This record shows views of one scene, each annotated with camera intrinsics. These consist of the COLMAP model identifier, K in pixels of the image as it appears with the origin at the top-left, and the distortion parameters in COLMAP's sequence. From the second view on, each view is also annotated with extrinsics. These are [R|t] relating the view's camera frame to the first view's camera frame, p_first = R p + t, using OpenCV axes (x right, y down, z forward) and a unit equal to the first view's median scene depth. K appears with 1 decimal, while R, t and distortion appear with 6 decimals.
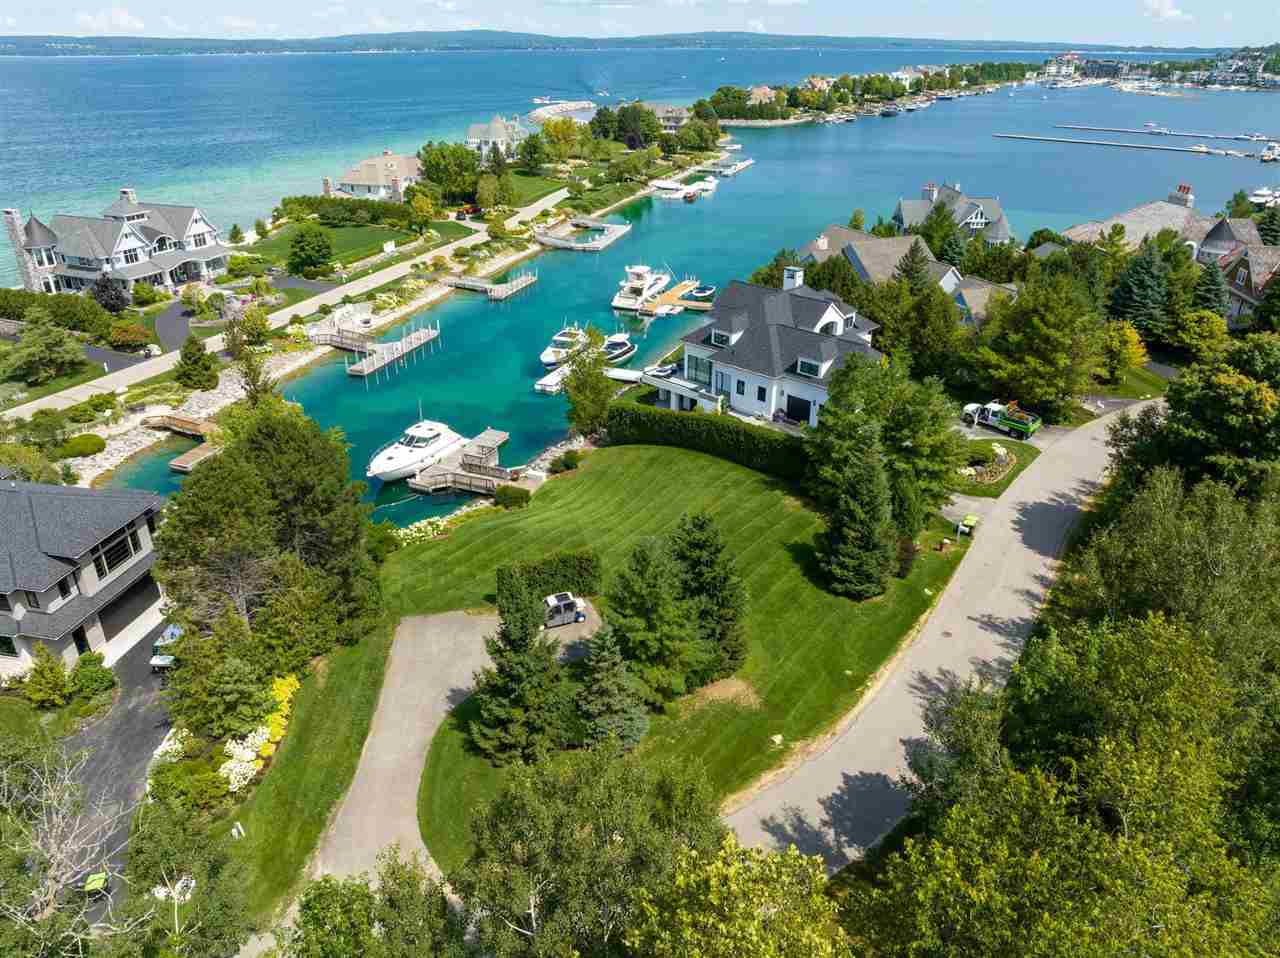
lens RADIAL K [[899.9, 0, 640.0], [0, 899.9, 479.0], [0, 0, 1]] dist [-0.038575, 0.001450]
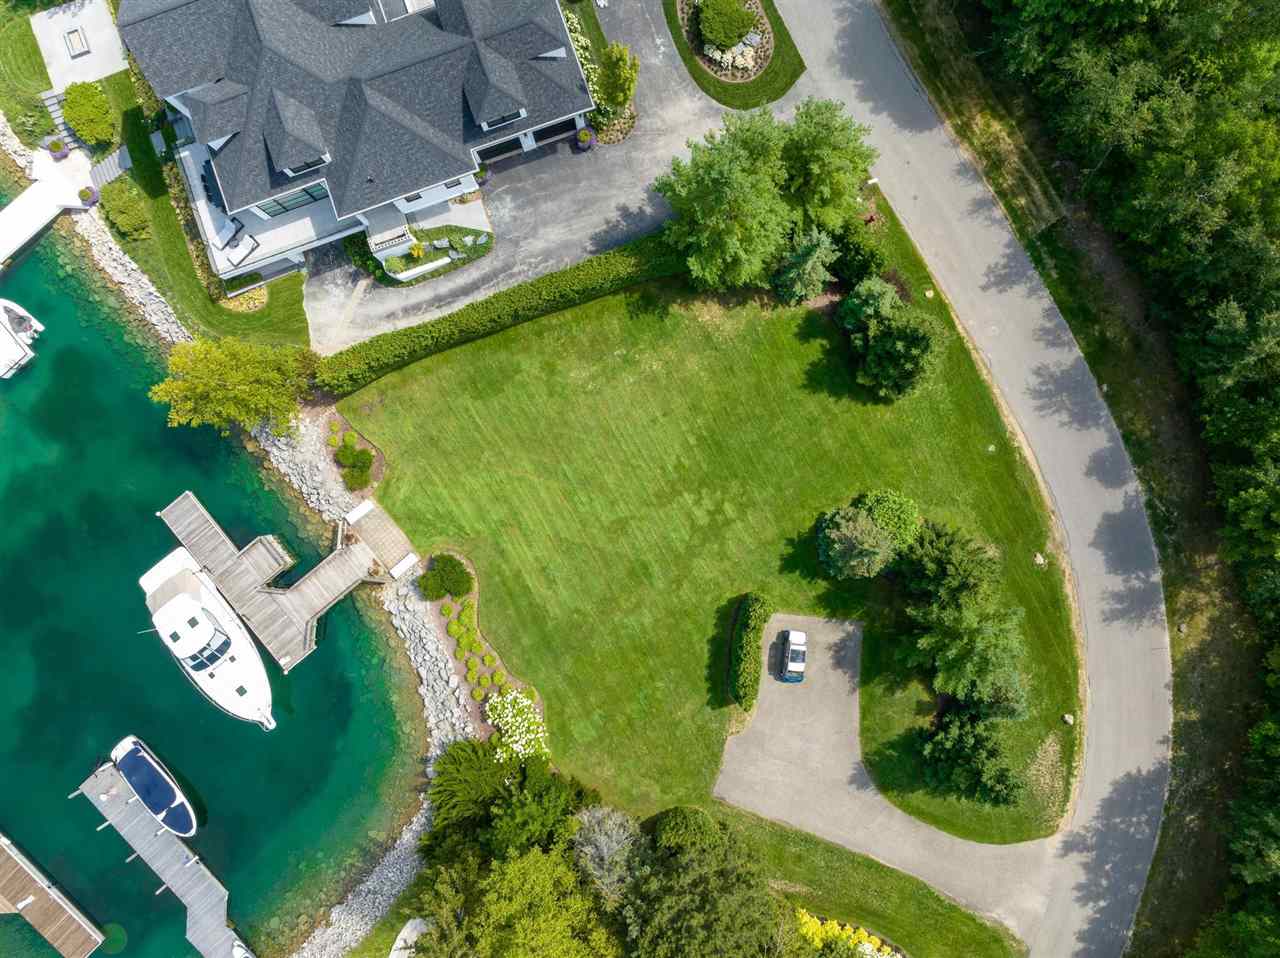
lens RADIAL K [[899.9, 0, 640.0], [0, 899.9, 479.0], [0, 0, 1]] dist [-0.038575, 0.001450]
pose [[0.443301, -0.896369, -0.002462, 0.005337], [0.395219, 0.192990, 0.898085, -0.362813], [-0.804541, -0.399095, 0.439815, 0.336586]]
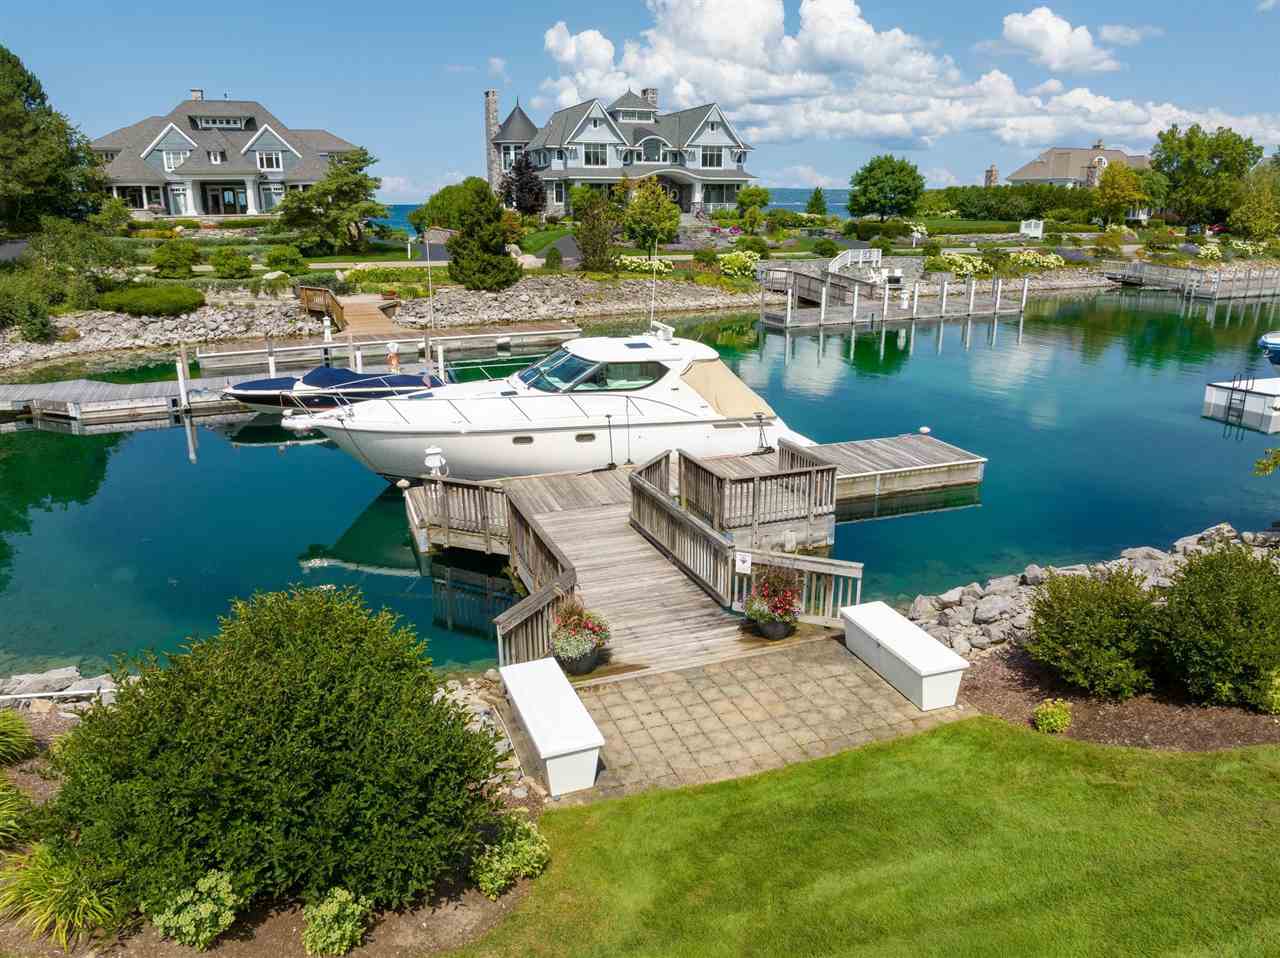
lens RADIAL K [[899.9, 0, 640.0], [0, 899.9, 479.0], [0, 0, 1]] dist [-0.038575, 0.001450]
pose [[0.701411, 0.210432, -0.680985, -0.036417], [-0.313603, 0.949089, -0.029731, -0.008252], [0.640059, 0.234413, 0.731693, 0.564099]]
